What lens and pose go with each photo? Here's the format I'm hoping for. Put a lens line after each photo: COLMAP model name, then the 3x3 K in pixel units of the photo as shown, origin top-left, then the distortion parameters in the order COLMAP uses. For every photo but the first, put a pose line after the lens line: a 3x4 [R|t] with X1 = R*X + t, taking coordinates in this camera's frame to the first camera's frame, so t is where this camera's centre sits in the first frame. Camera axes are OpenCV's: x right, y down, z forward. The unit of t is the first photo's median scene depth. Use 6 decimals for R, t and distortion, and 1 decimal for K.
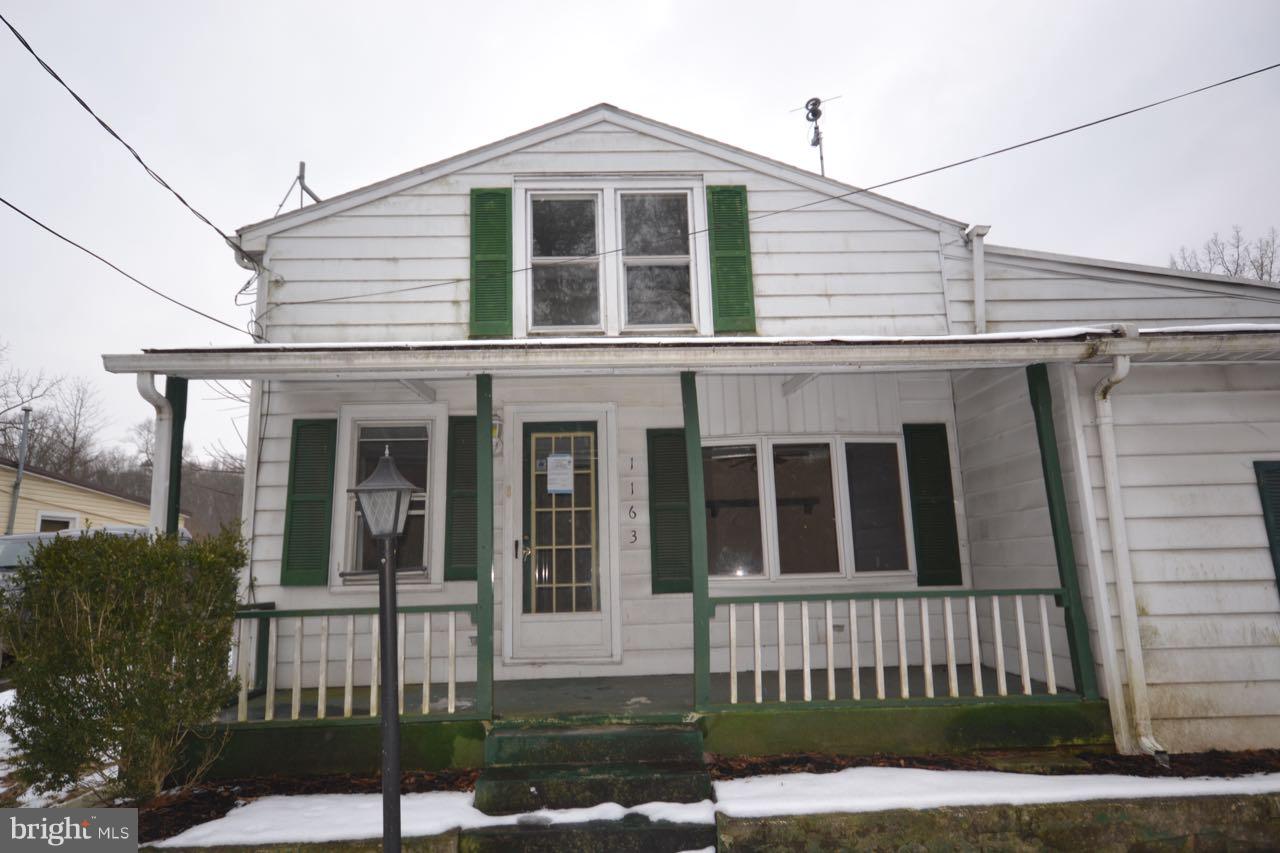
lens RADIAL K [[787.9, 0, 640.0], [0, 787.9, 426.5], [0, 0, 1]] dist [0.022051, 0.001636]
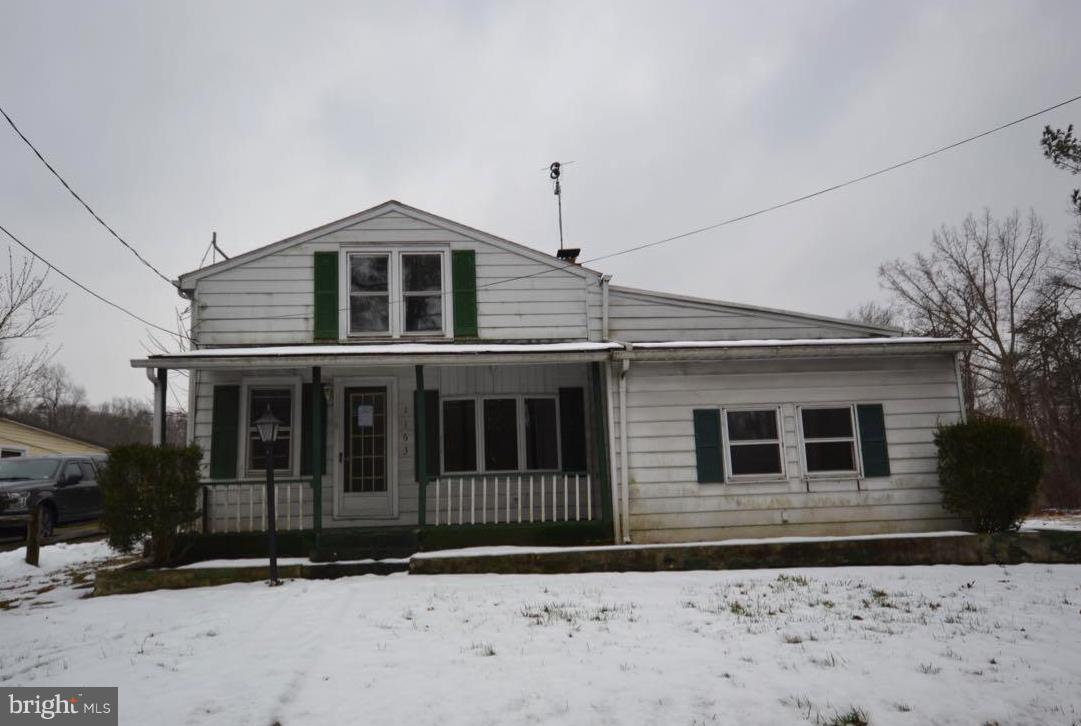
lens RADIAL K [[765.6, 0, 540.0], [0, 765.6, 403.1], [0, 0, 1]] dist [0.010080, 0.004608]
pose [[0.999396, -0.000340, 0.034741, 0.229718], [-0.001167, 0.999060, 0.043330, -0.044446], [-0.034723, -0.043344, 0.998457, -0.734689]]
